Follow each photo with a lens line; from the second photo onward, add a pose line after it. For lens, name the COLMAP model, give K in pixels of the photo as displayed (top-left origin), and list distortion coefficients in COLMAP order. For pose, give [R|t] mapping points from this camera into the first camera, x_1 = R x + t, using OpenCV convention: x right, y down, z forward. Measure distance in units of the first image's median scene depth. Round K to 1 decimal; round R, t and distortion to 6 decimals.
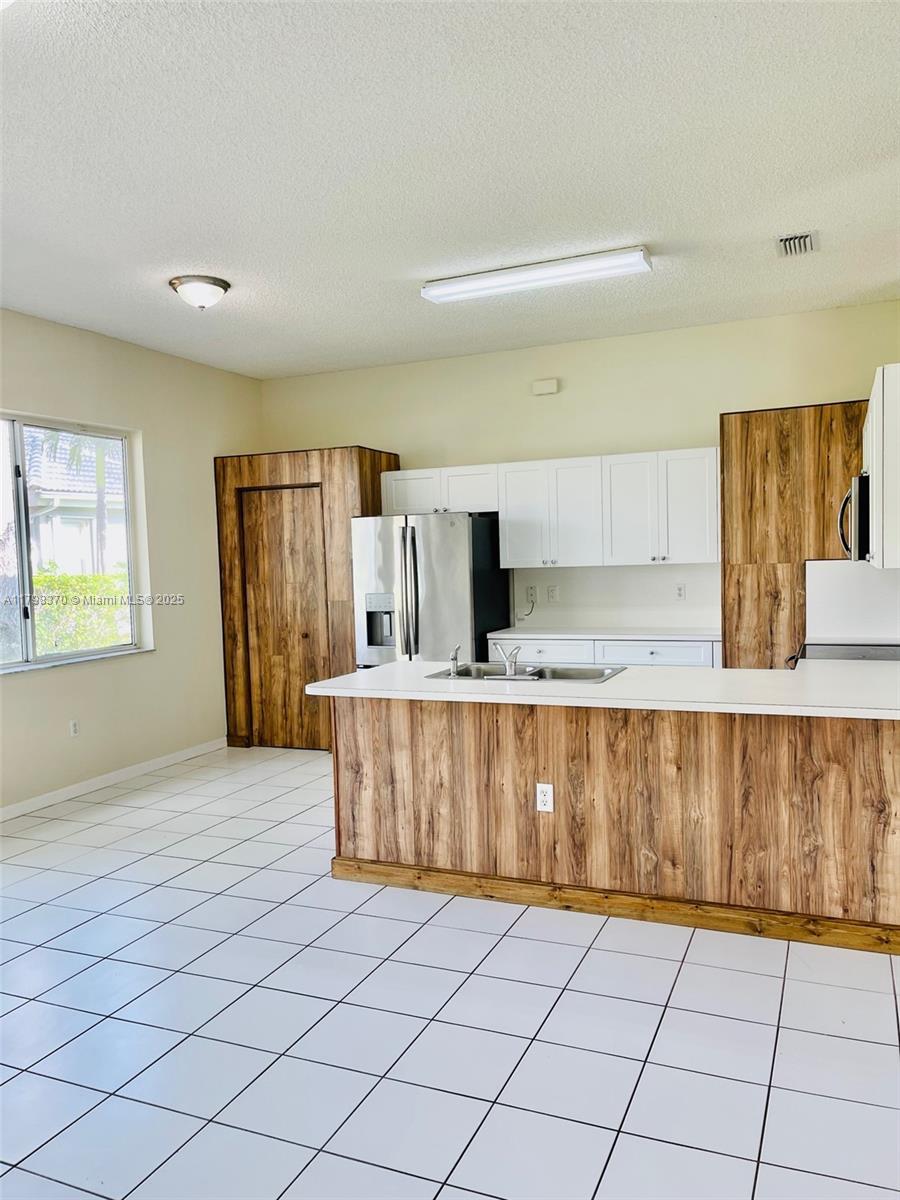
lens RADIAL K [[890.1, 0, 450.7], [0, 890.1, 603.8], [0, 0, 1]] dist [0.053142, -0.011537]
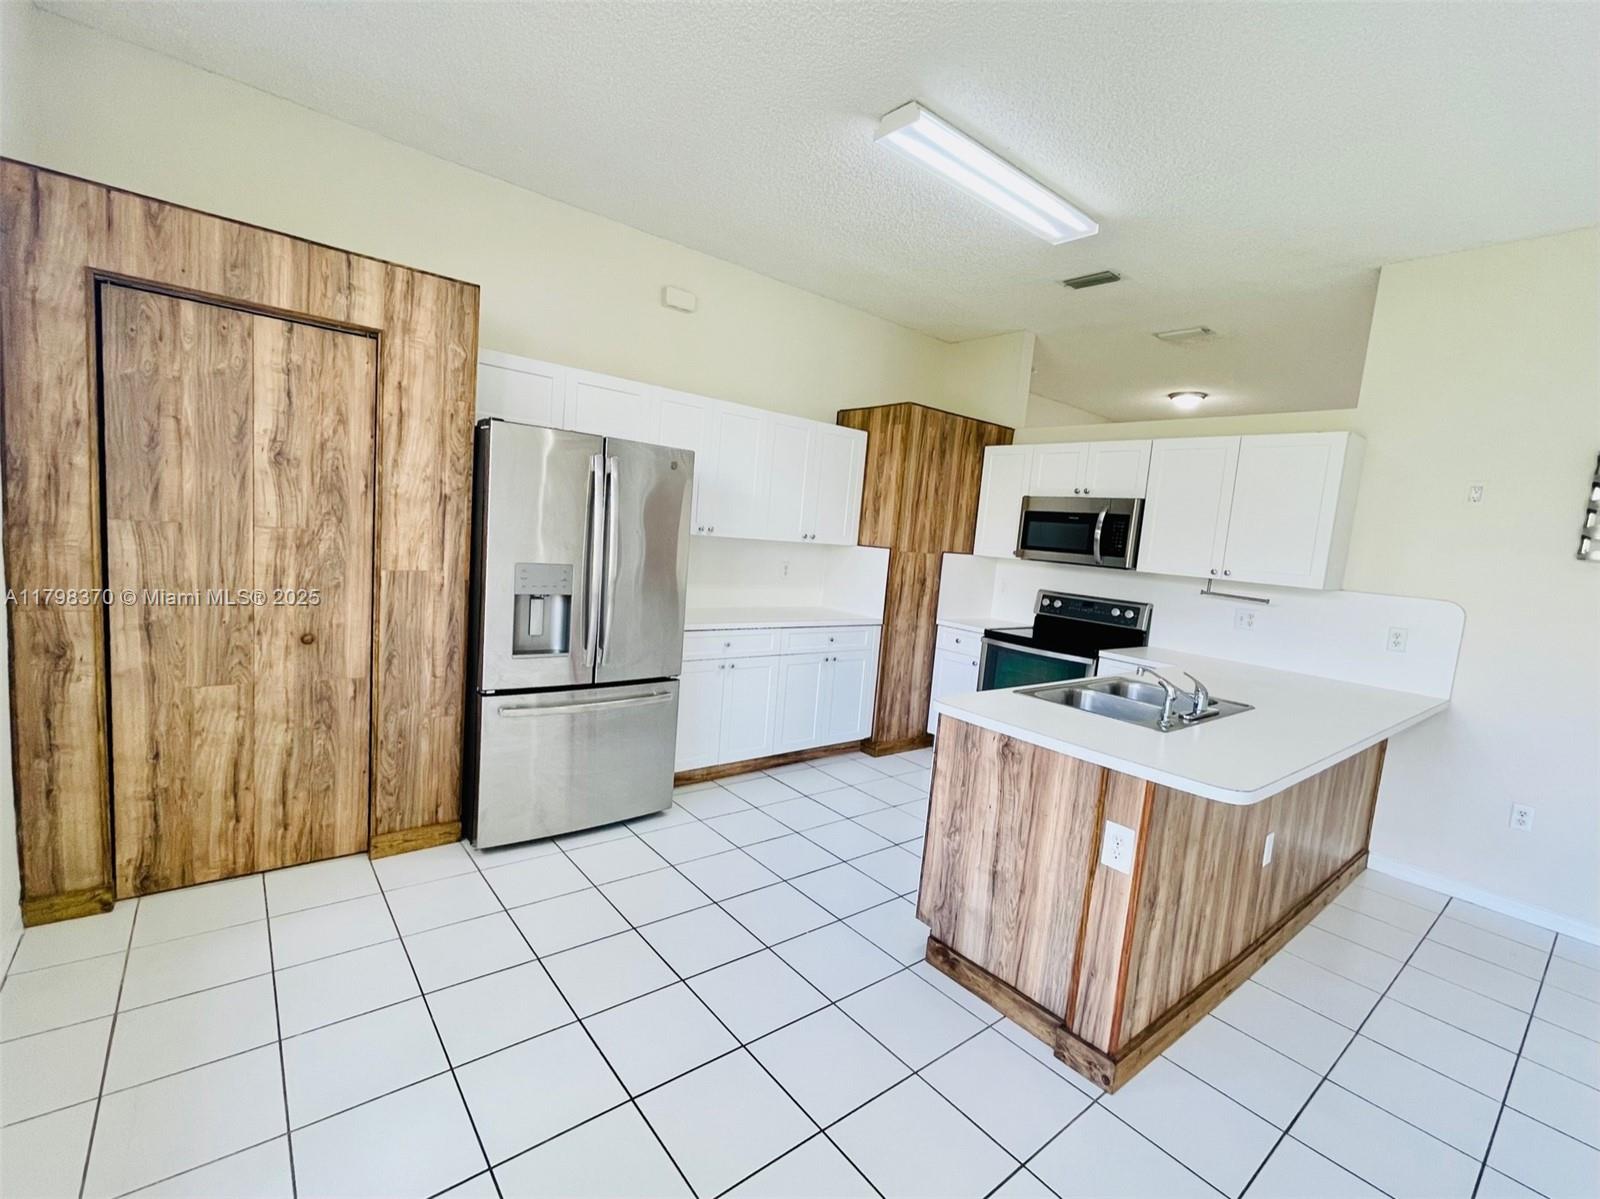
lens RADIAL K [[702.9, 0, 801.1], [0, 702.9, 602.2], [0, 0, 1]] dist [-0.002301, 0.002082]
pose [[0.467526, -0.022570, 0.883691, -0.457006], [-0.053449, 0.997123, 0.053744, -0.022968], [-0.882362, -0.072359, 0.464974, 0.718502]]
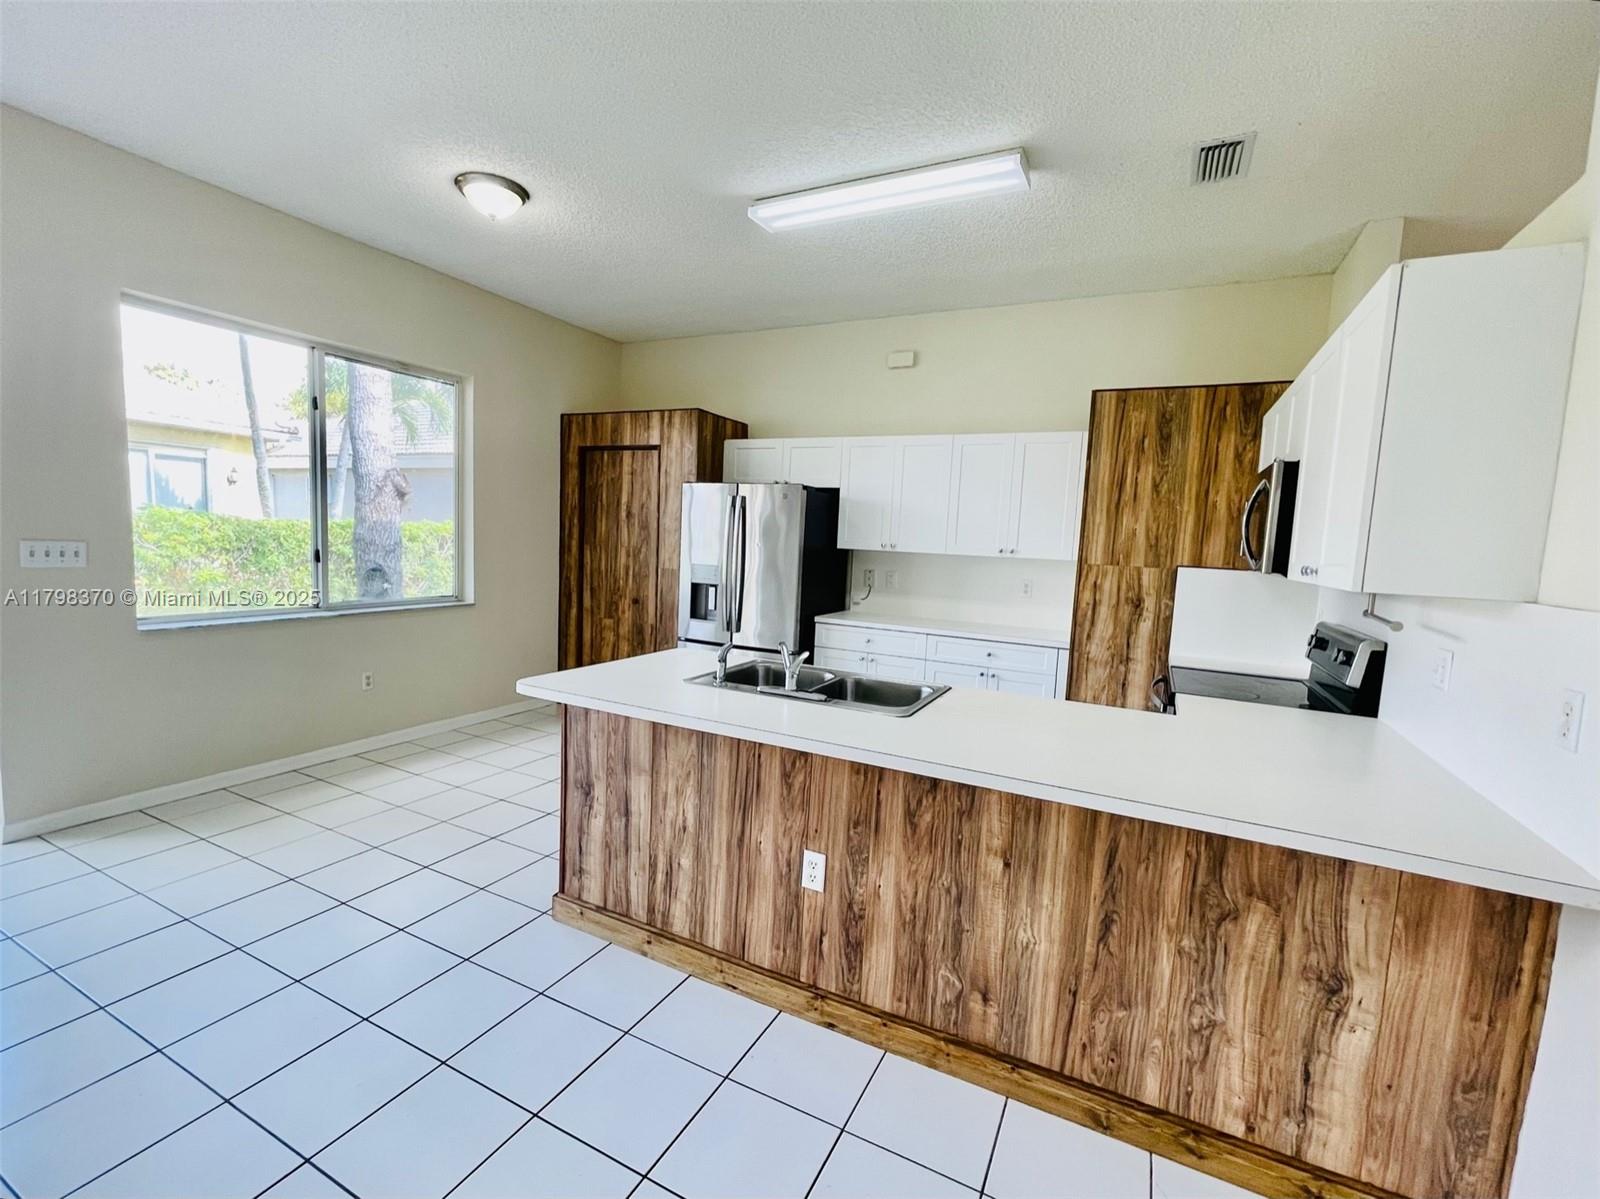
lens RADIAL K [[702.9, 0, 790.5], [0, 702.9, 601.3], [0, 0, 1]] dist [-0.002301, 0.002082]
pose [[0.994570, 0.083019, -0.062758, 0.068200], [-0.080473, 0.995869, 0.042070, -0.012989], [0.065992, -0.036791, 0.997142, 0.290727]]
